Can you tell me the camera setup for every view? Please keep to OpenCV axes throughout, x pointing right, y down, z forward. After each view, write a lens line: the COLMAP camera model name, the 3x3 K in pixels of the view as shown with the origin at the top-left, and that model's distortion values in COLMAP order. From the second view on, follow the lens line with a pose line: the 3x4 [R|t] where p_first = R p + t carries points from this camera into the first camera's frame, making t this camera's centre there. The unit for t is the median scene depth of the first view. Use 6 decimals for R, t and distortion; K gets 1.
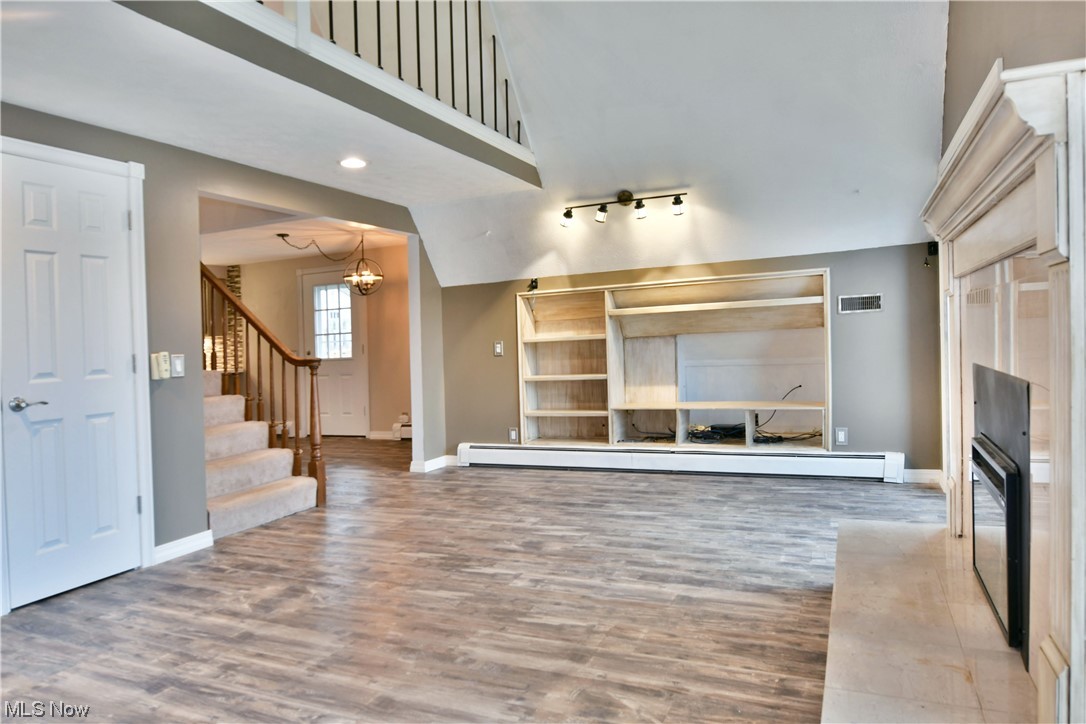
lens RADIAL K [[676.6, 0, 540.5], [0, 676.6, 358.7], [0, 0, 1]] dist [-0.016544, -0.001833]
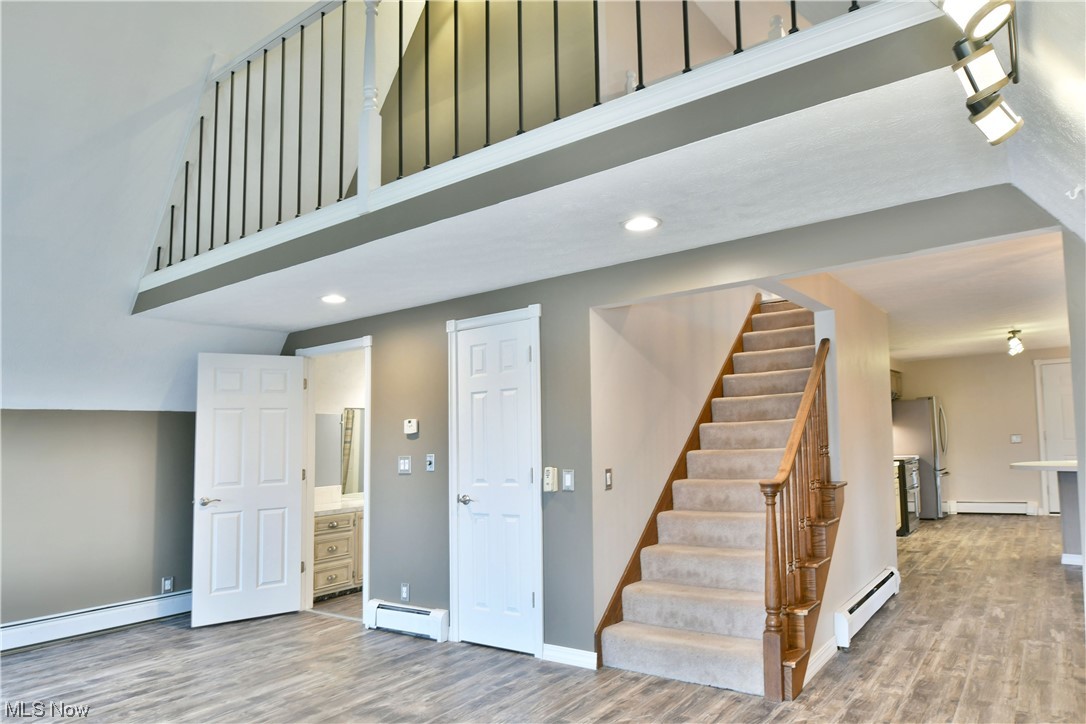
lens RADIAL K [[685.5, 0, 570.9], [0, 685.5, 368.5], [0, 0, 1]] dist [-0.004930, -0.001117]
pose [[-0.184060, -0.049235, -0.981681, 0.595226], [0.011640, 0.998565, -0.052264, -0.122748], [0.982846, -0.021046, -0.183223, 1.360564]]
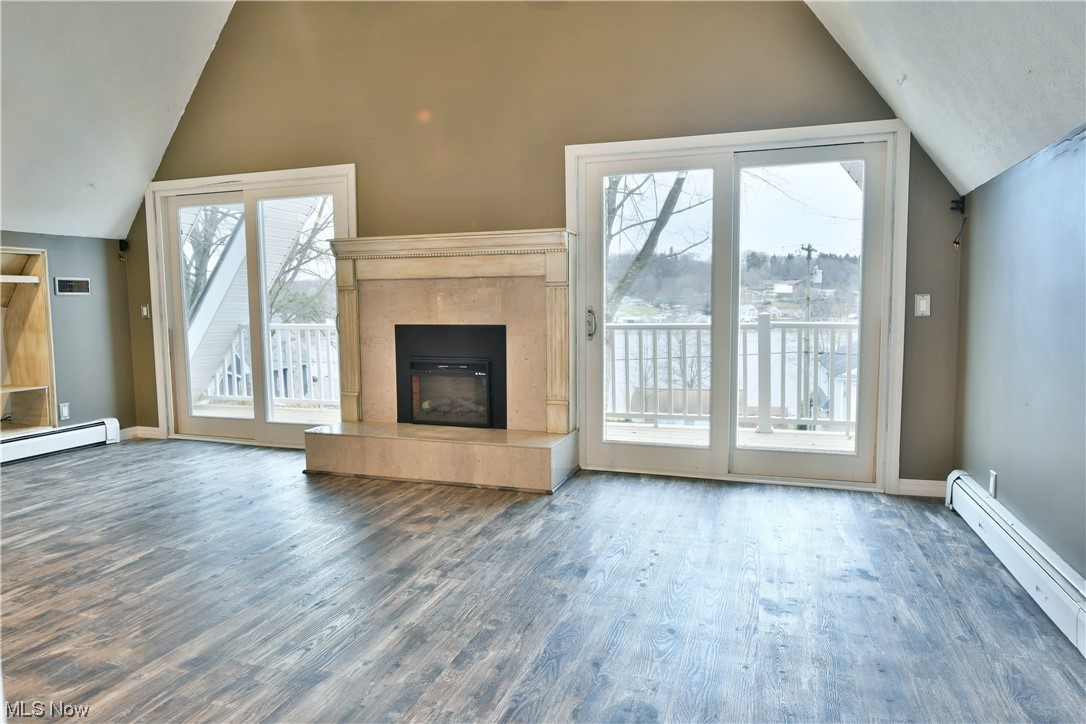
lens RADIAL K [[676.6, 0, 540.5], [0, 676.6, 358.7], [0, 0, 1]] dist [-0.016544, -0.001833]
pose [[-0.088360, -0.034413, 0.995494, -0.982930], [0.041296, 0.998417, 0.038179, 0.035354], [-0.995232, 0.044484, -0.086799, 0.514390]]
